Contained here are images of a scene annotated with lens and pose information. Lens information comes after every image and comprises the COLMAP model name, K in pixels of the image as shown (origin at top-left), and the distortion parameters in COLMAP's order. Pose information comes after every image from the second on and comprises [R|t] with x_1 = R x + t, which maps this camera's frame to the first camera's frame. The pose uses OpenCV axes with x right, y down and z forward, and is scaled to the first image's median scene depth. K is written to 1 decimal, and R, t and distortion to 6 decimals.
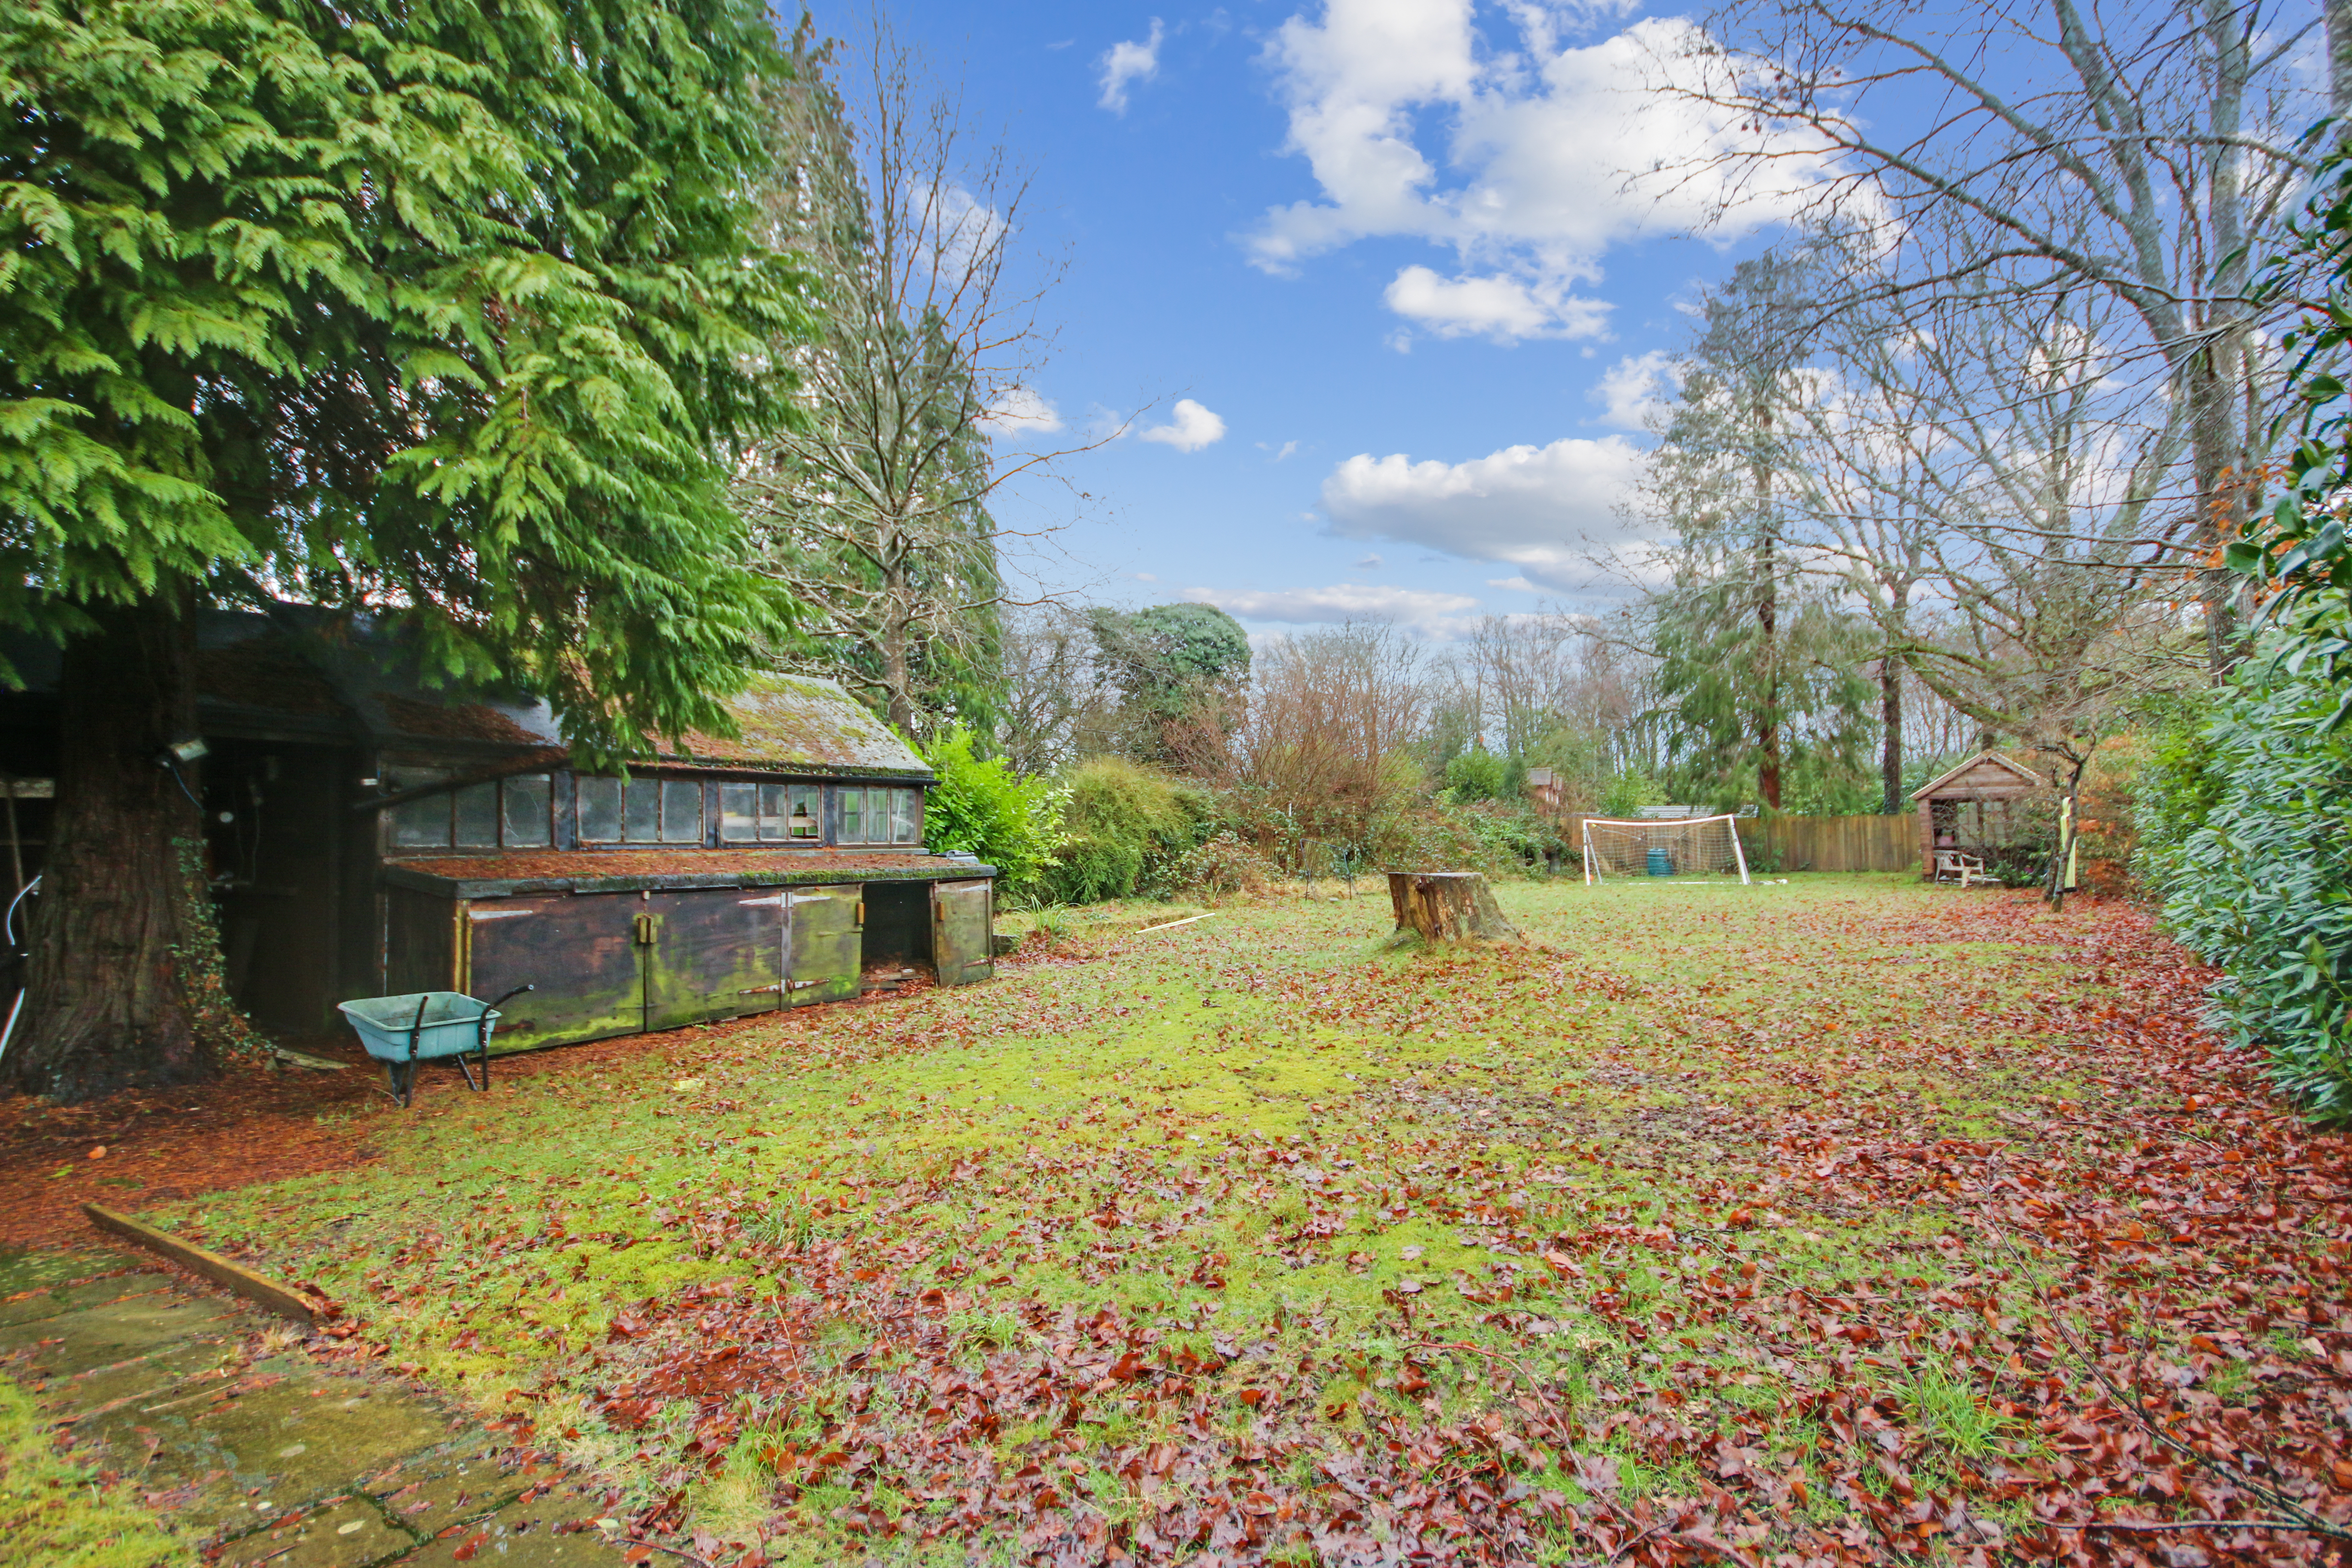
lens RADIAL K [[1149.0, 0, 1172.8], [0, 1149.0, 799.2], [0, 0, 1]] dist [0.070893, -0.028567]
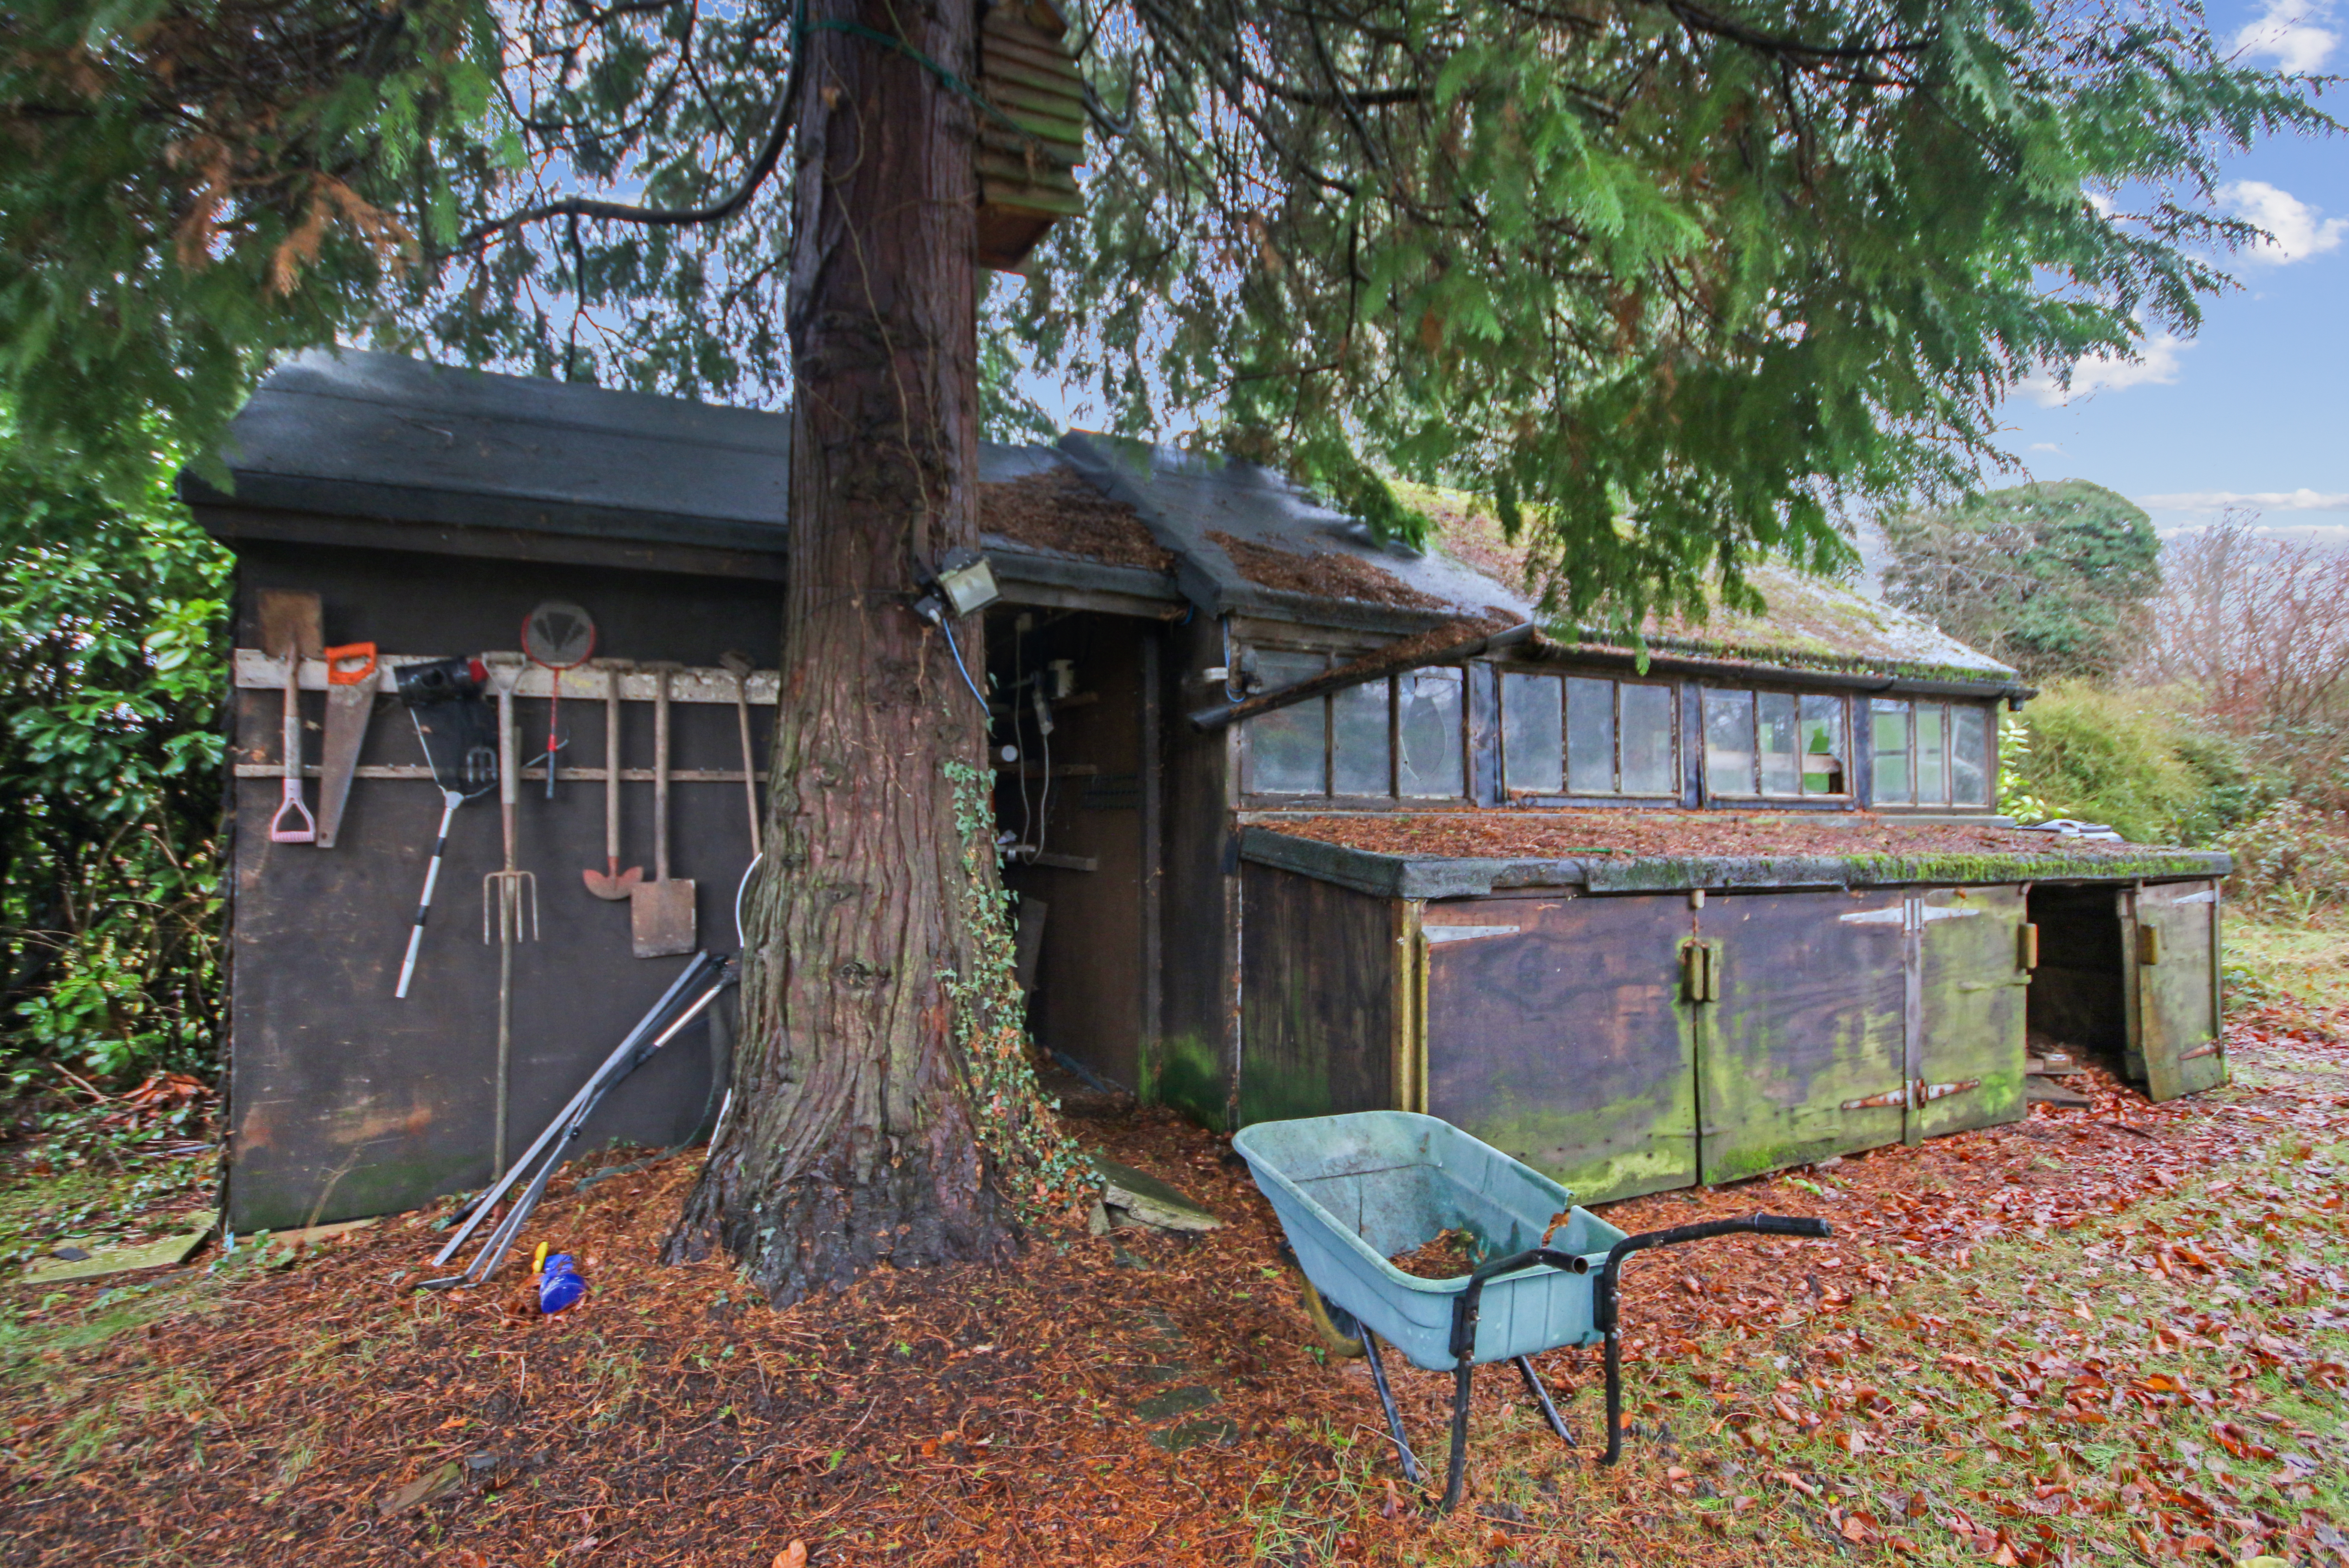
lens RADIAL K [[1107.4, 0, 1233.0], [0, 1107.4, 790.2], [0, 0, 1]] dist [0.036568, 0.000262]
pose [[0.897921, 0.000827, -0.440157, -0.424247], [0.003808, 0.999946, 0.009648, 0.033156], [0.440141, -0.010339, 0.897869, 0.511353]]
